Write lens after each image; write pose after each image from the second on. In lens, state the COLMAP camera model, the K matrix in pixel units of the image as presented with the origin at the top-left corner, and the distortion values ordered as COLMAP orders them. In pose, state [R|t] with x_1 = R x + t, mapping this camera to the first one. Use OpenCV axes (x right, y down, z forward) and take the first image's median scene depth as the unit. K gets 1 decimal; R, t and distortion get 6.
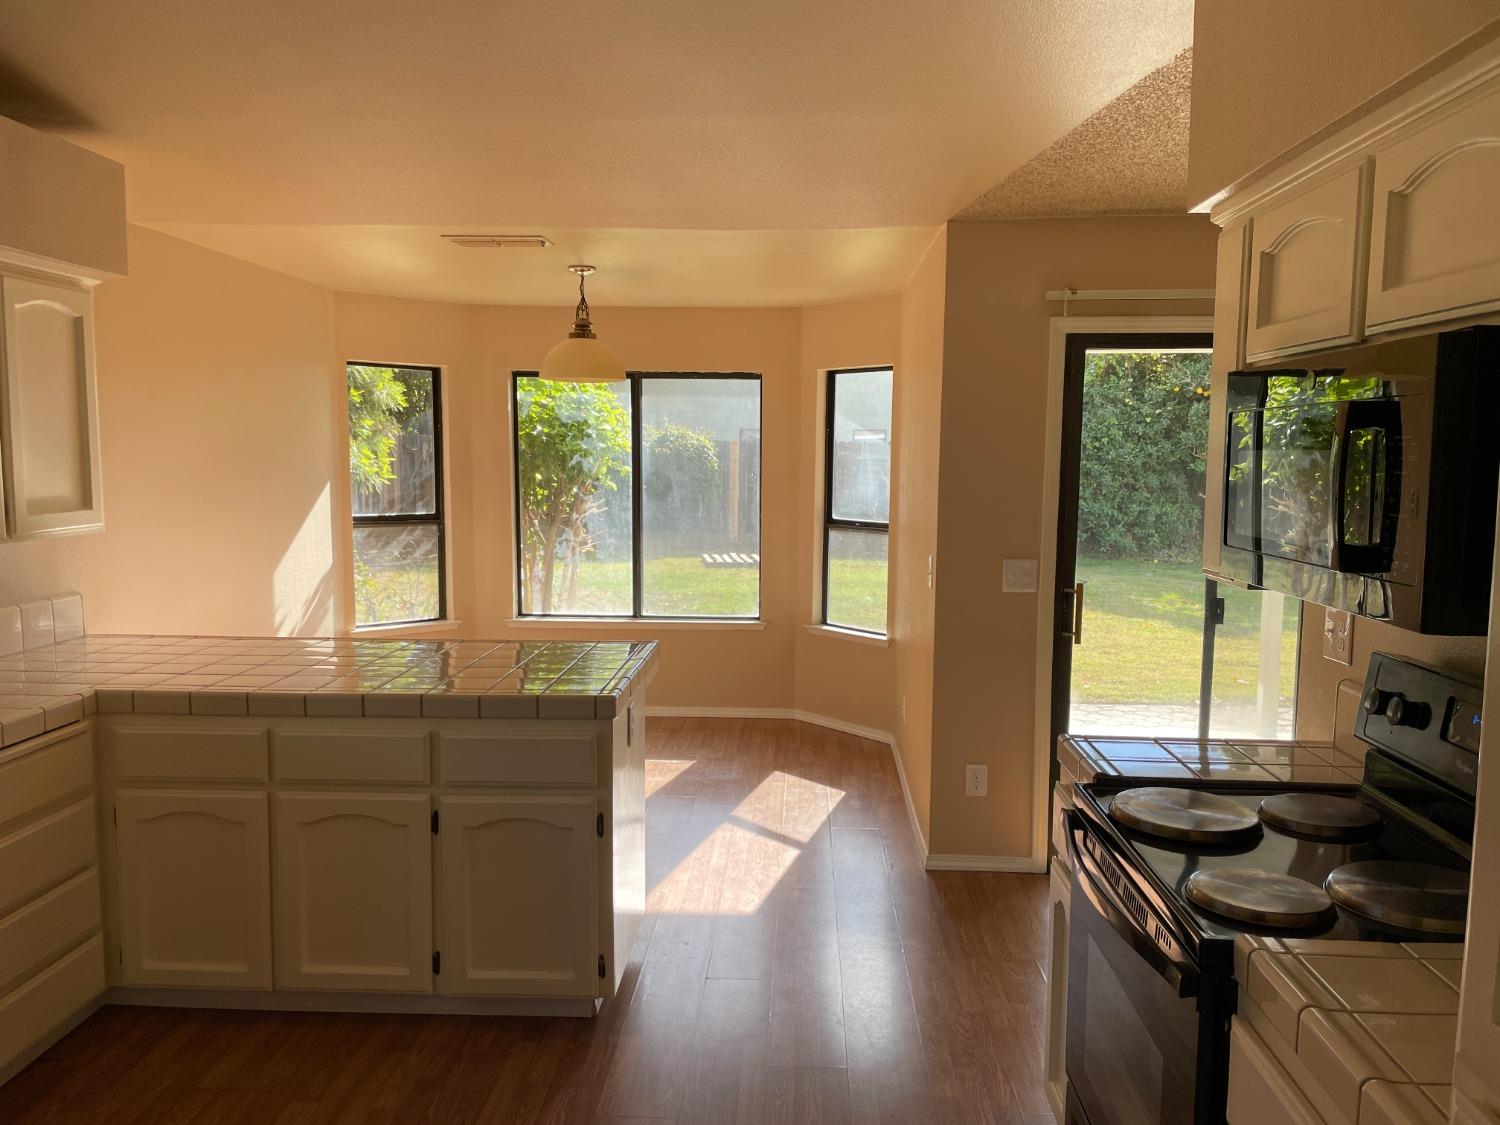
lens RADIAL K [[1143.3, 0, 748.2], [0, 1143.3, 574.8], [0, 0, 1]] dist [0.075677, -0.080101]
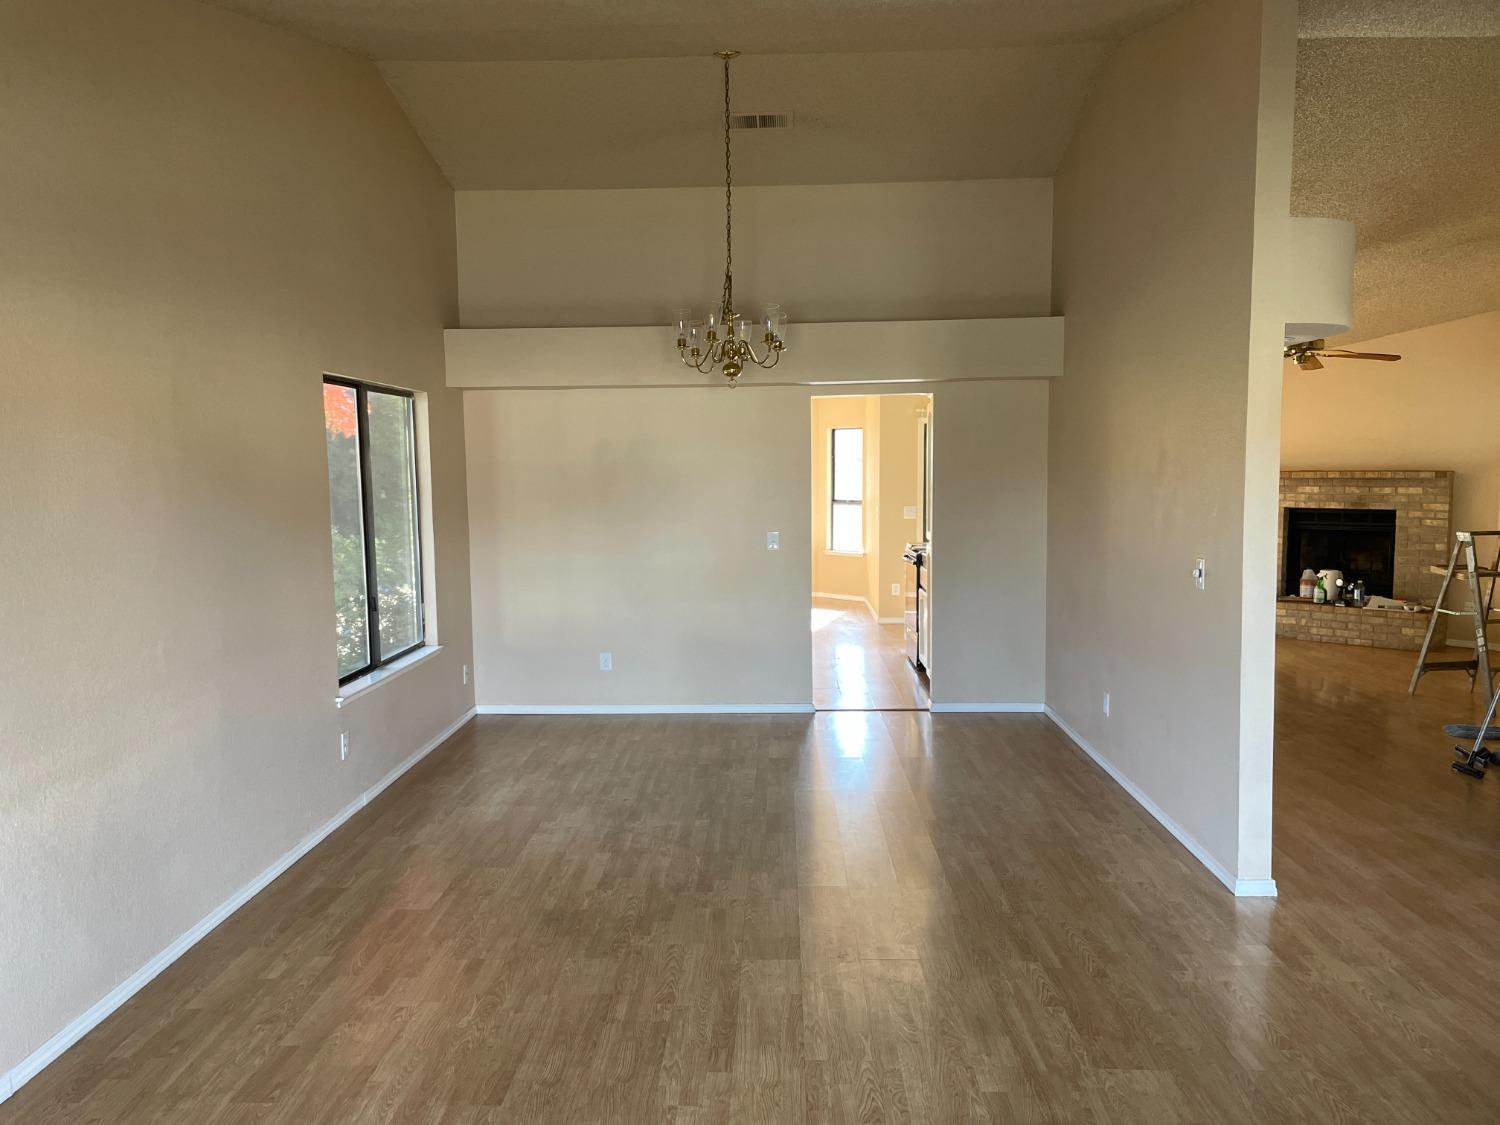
lens RADIAL K [[1143.3, 0, 748.2], [0, 1143.3, 574.8], [0, 0, 1]] dist [0.075677, -0.080101]
pose [[0.999634, -0.018314, 0.019897, -0.133608], [0.018492, 0.999790, -0.008801, 0.109418], [-0.019732, 0.009166, 0.999763, -1.123859]]
